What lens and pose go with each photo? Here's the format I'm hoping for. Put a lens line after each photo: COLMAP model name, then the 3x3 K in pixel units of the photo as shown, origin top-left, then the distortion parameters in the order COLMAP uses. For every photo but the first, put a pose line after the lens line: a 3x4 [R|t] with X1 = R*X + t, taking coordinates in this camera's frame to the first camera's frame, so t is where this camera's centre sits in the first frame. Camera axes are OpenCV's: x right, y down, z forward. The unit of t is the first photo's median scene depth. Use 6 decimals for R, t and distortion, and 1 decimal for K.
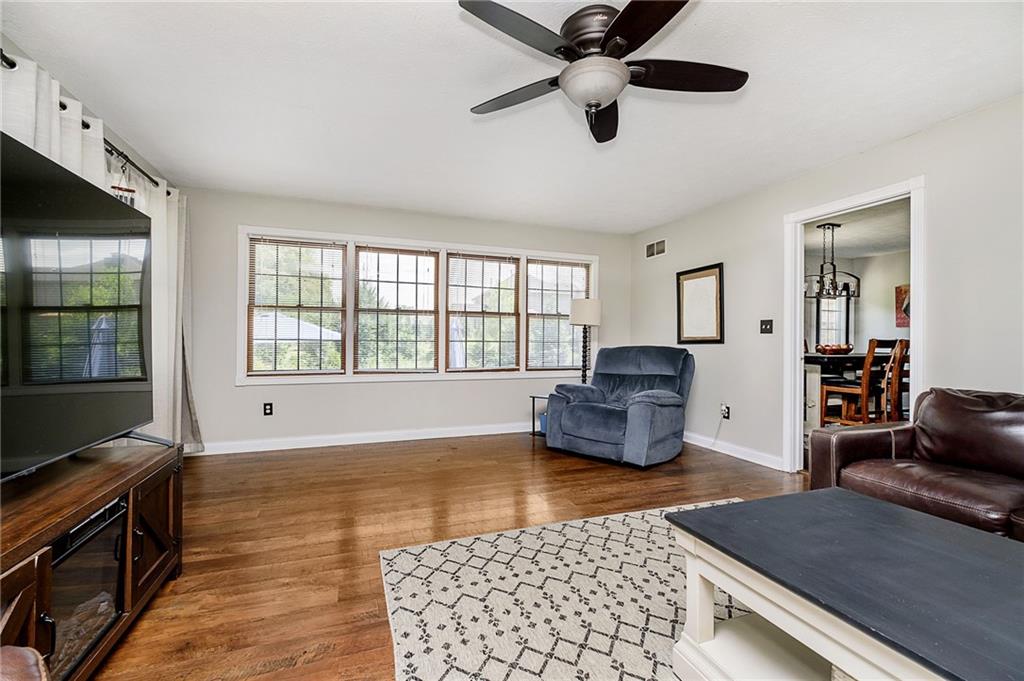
lens RADIAL K [[449.5, 0, 511.7], [0, 449.5, 340.5], [0, 0, 1]] dist [-0.007427, 0.000259]
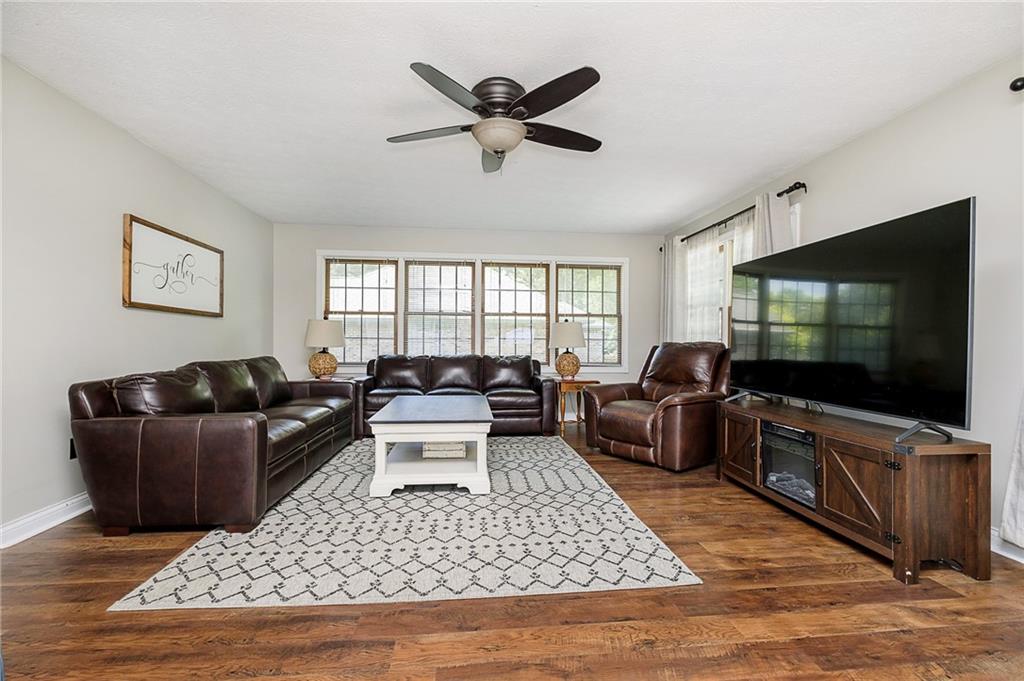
lens RADIAL K [[449.5, 0, 511.5], [0, 449.5, 340.9], [0, 0, 1]] dist [-0.007427, 0.000259]
pose [[-0.971038, -0.007456, 0.238810, -0.158828], [-0.008761, 0.999952, -0.004401, 0.028108], [-0.238766, -0.006366, -0.971056, 2.104805]]
